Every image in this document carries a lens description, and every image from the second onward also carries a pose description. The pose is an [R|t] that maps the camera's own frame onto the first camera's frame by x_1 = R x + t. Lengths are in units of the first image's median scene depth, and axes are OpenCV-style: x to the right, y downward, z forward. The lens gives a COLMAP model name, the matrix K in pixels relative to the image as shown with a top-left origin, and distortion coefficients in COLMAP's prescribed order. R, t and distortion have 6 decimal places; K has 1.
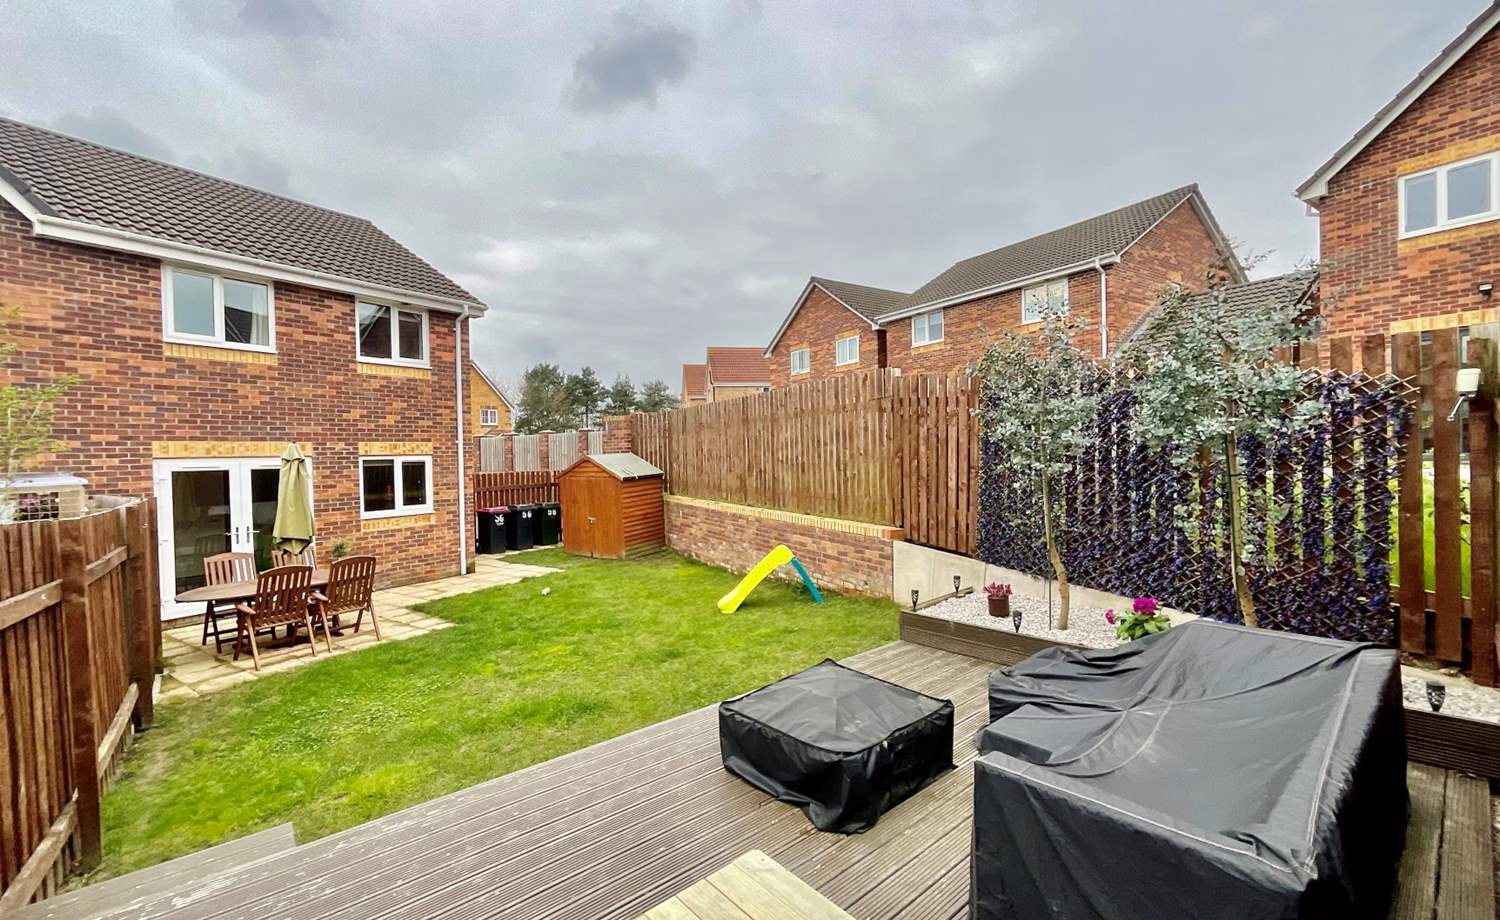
lens RADIAL K [[606.5, 0, 750.0], [0, 606.5, 460.0], [0, 0, 1]] dist [0.003014, -0.000567]
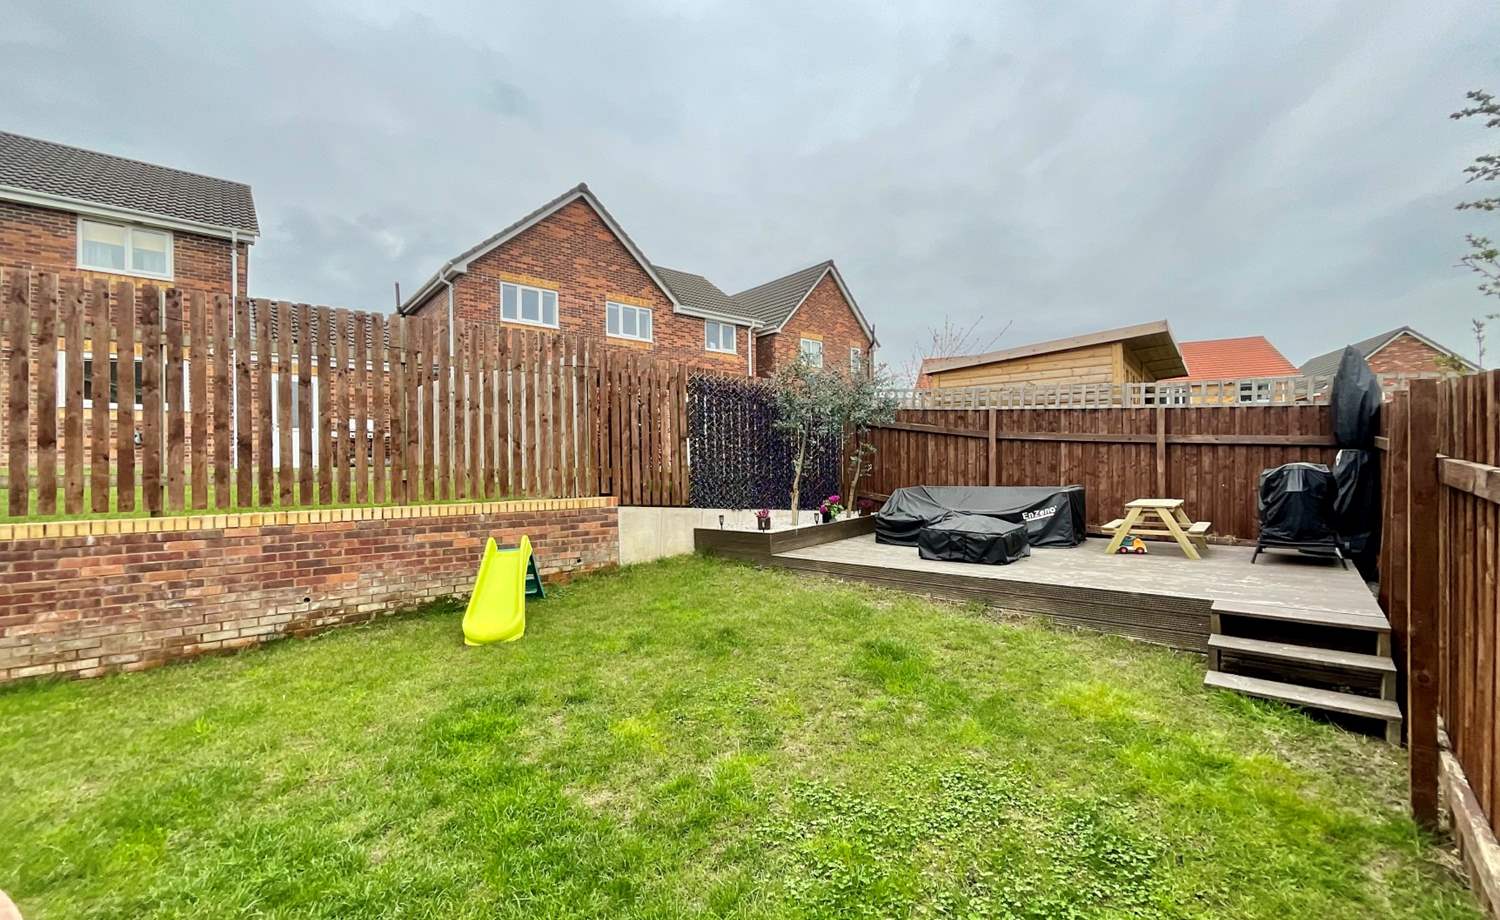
lens RADIAL K [[606.5, 0, 750.0], [0, 606.5, 460.0], [0, 0, 1]] dist [0.003014, -0.000567]
pose [[-0.140456, 0.034592, 0.989482, -0.792881], [0.031098, 0.999051, -0.030512, 0.087303], [-0.989598, 0.026486, -0.141399, 0.879654]]
